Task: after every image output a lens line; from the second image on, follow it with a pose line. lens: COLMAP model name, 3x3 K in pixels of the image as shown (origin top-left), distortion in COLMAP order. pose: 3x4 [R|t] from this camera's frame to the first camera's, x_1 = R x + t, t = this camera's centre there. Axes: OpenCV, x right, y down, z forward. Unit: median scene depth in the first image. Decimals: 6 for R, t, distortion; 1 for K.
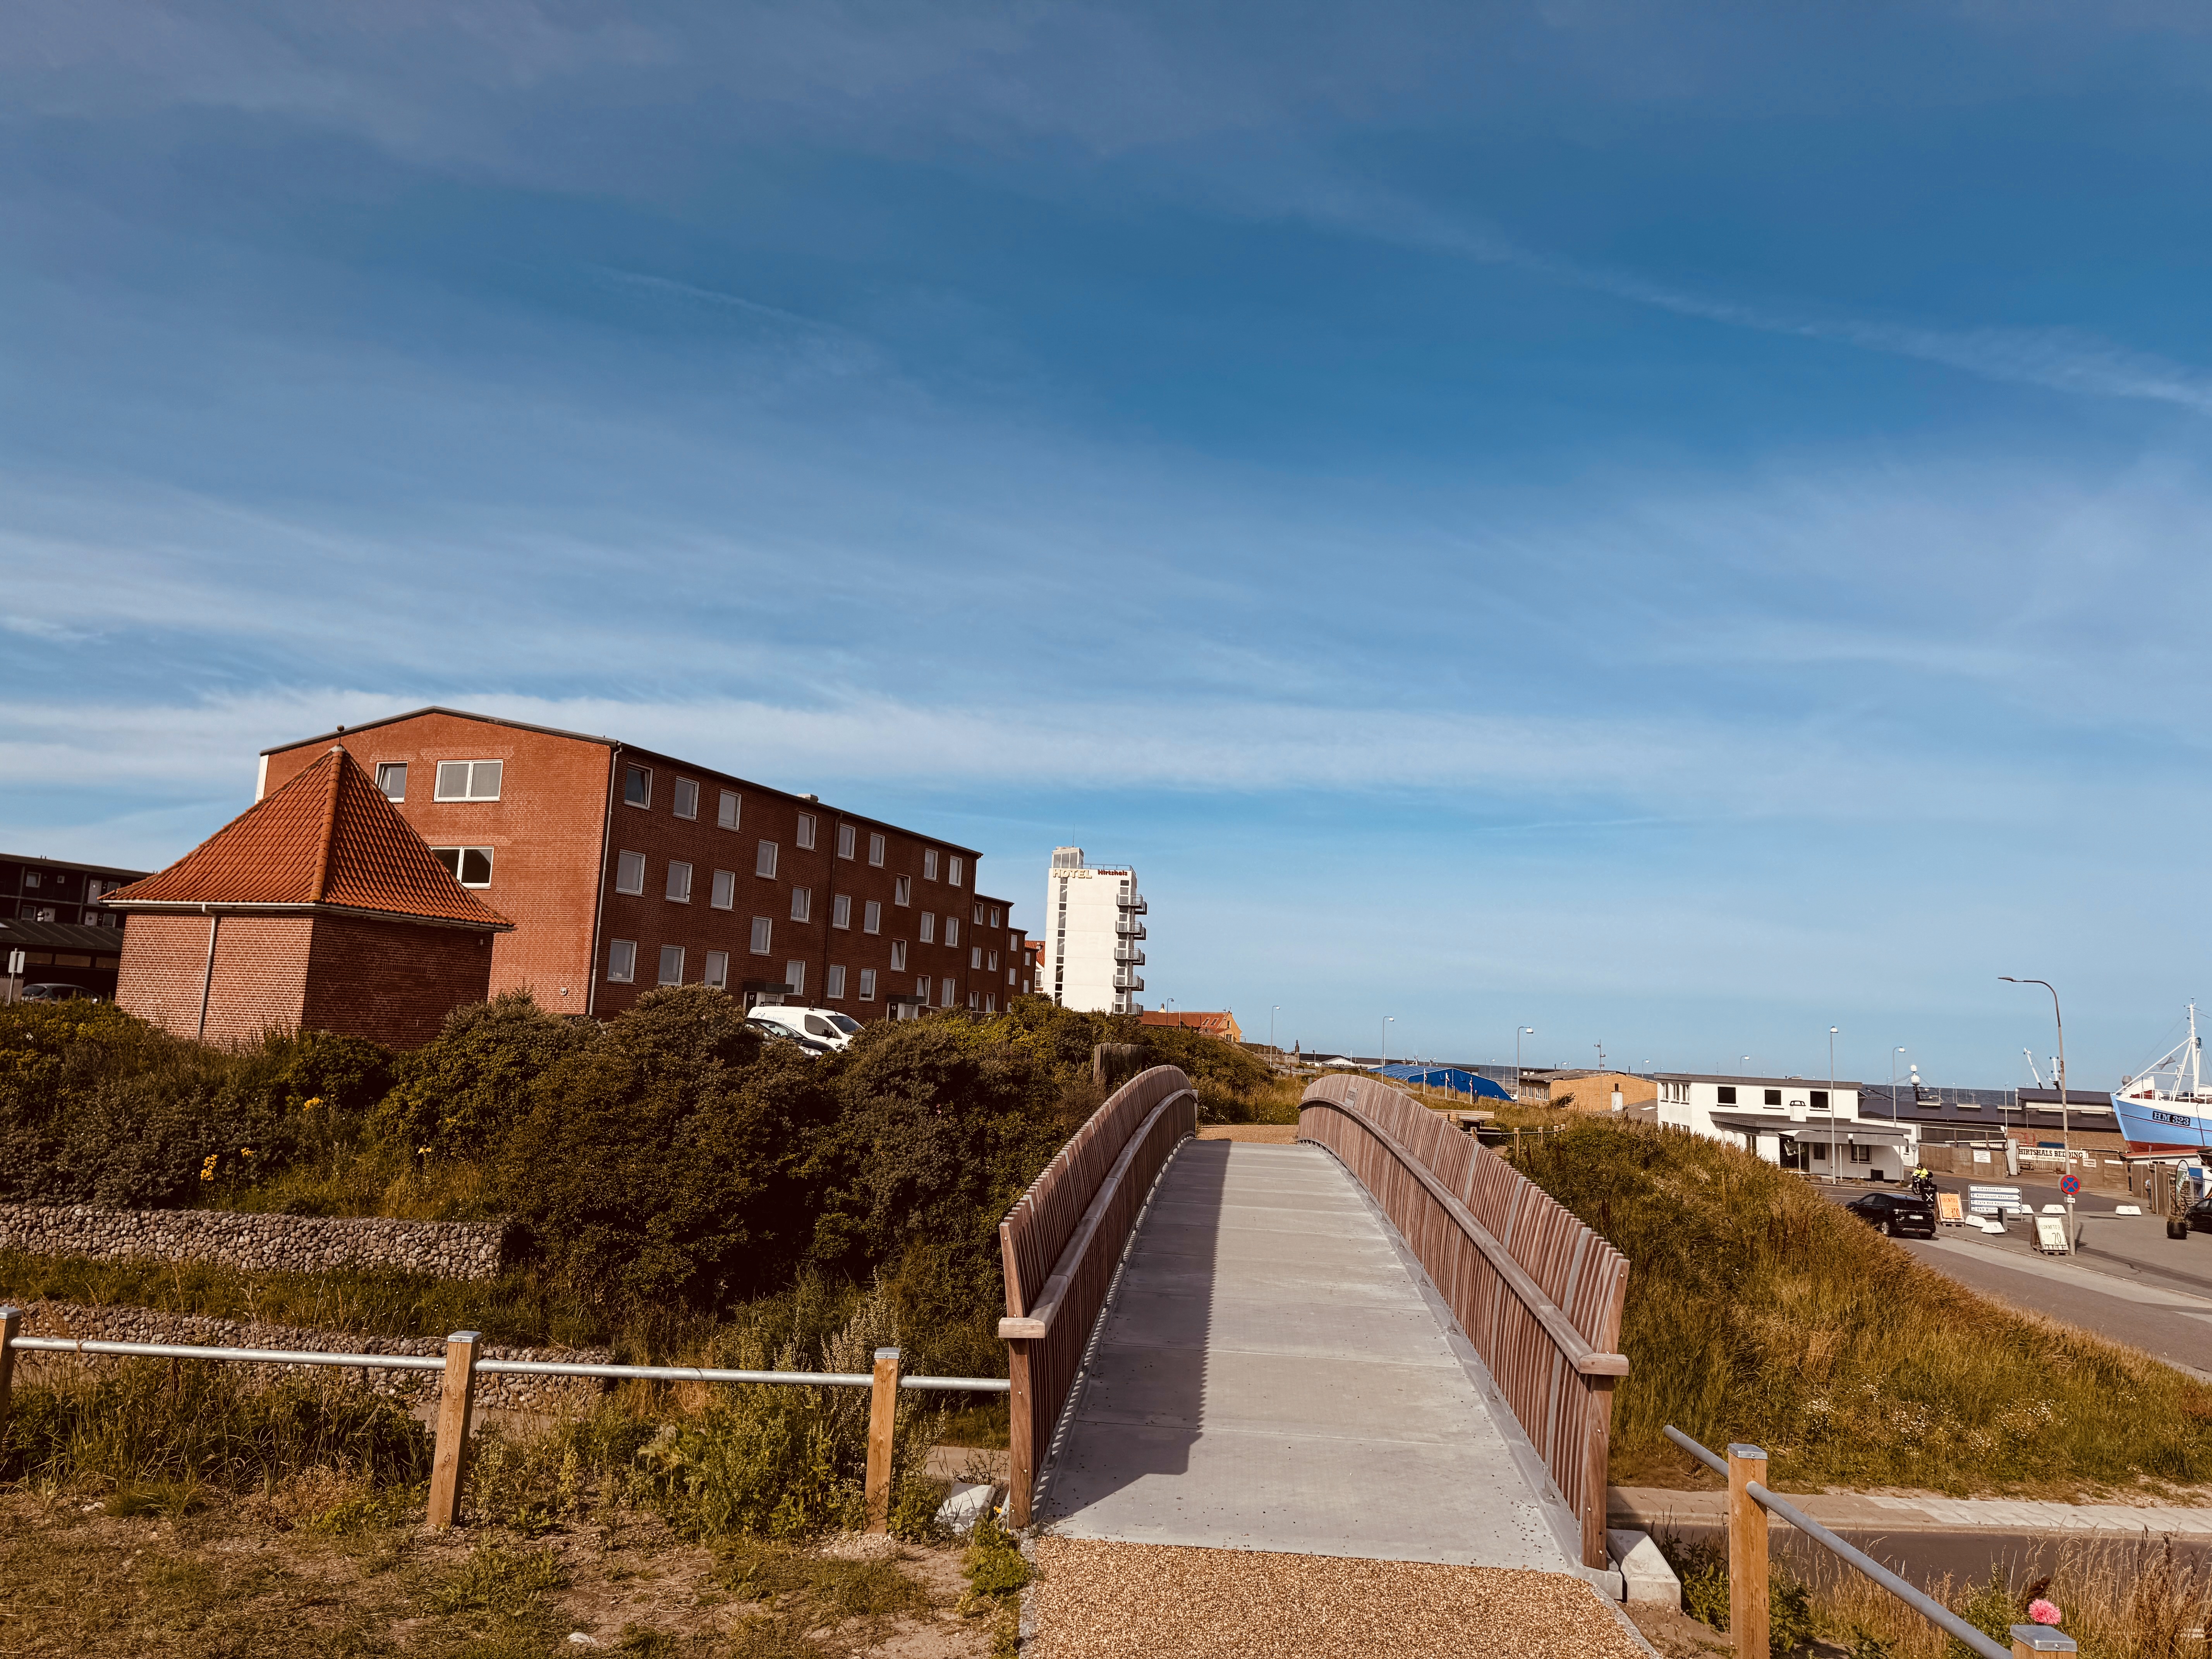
lens RADIAL K [[1530.4, 0, 1066.3], [0, 1530.4, 821.1], [0, 0, 1]] dist [0.206025, -0.399046]
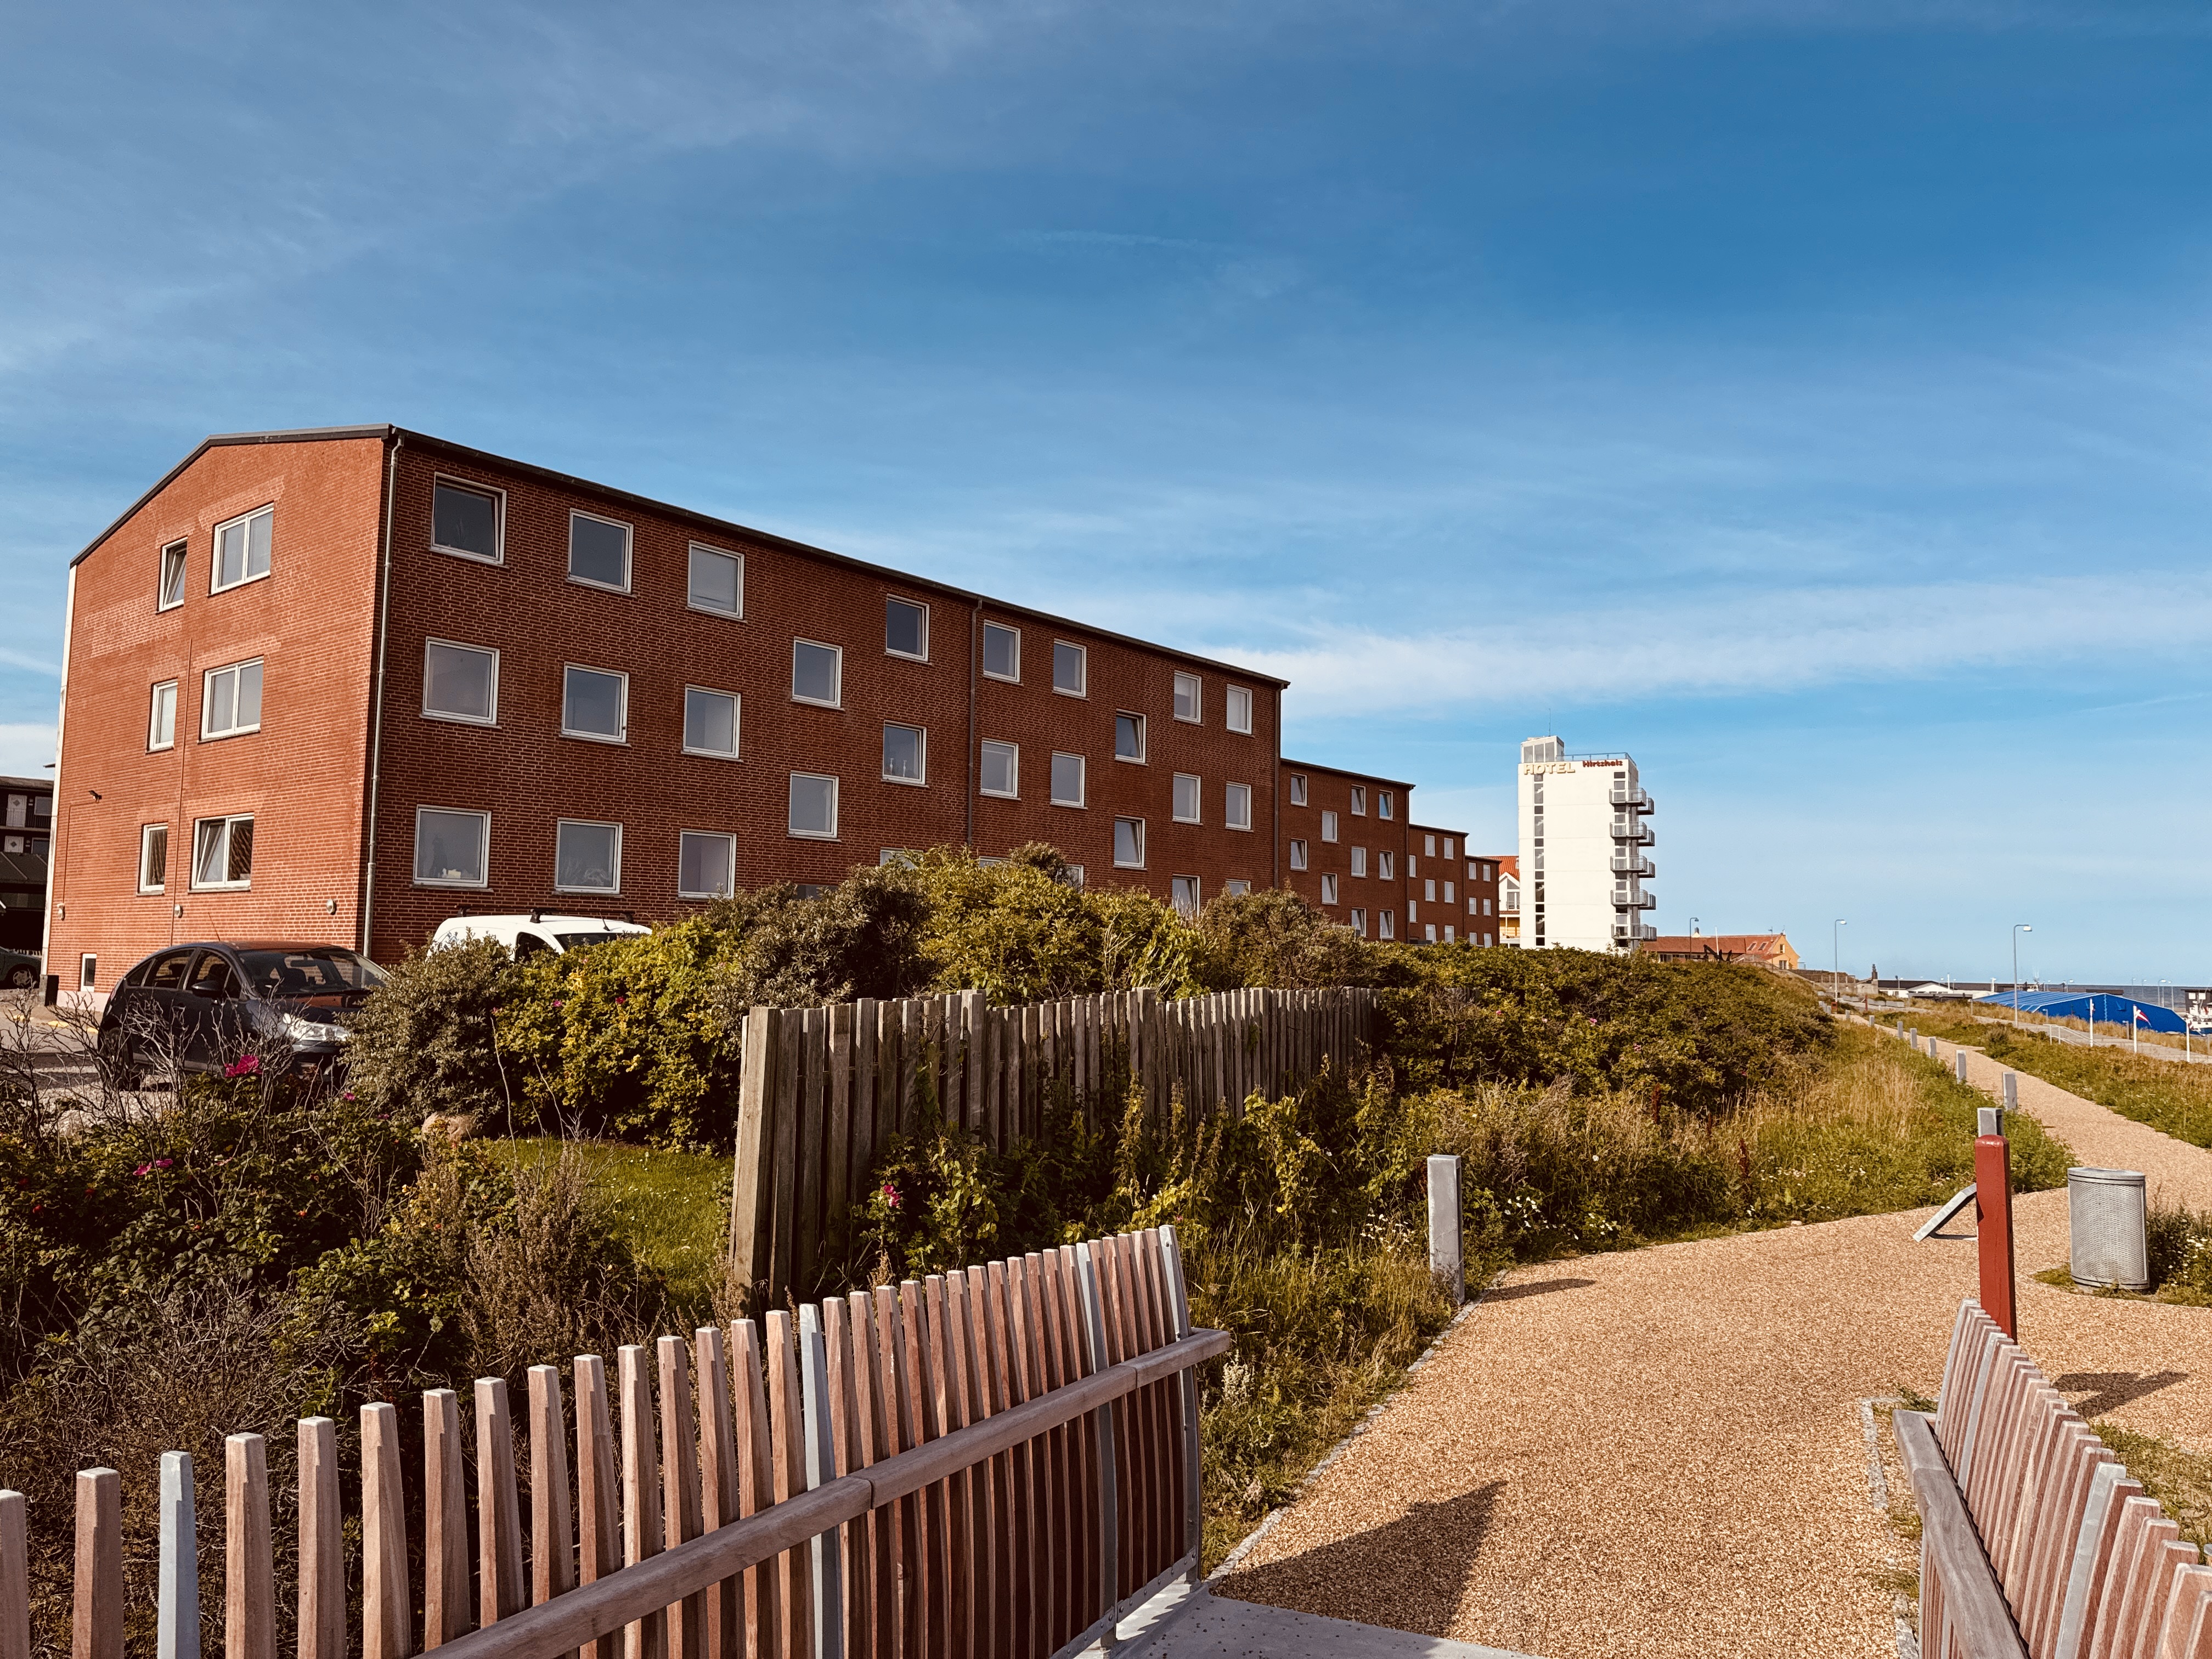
lens RADIAL K [[1530.4, 0, 1066.3], [0, 1530.4, 821.1], [0, 0, 1]] dist [0.206025, -0.399046]
pose [[0.946918, -0.058317, -0.316143, 0.034747], [0.071132, 0.997041, 0.029136, 0.033509], [0.313508, -0.050077, 0.948264, 0.232883]]
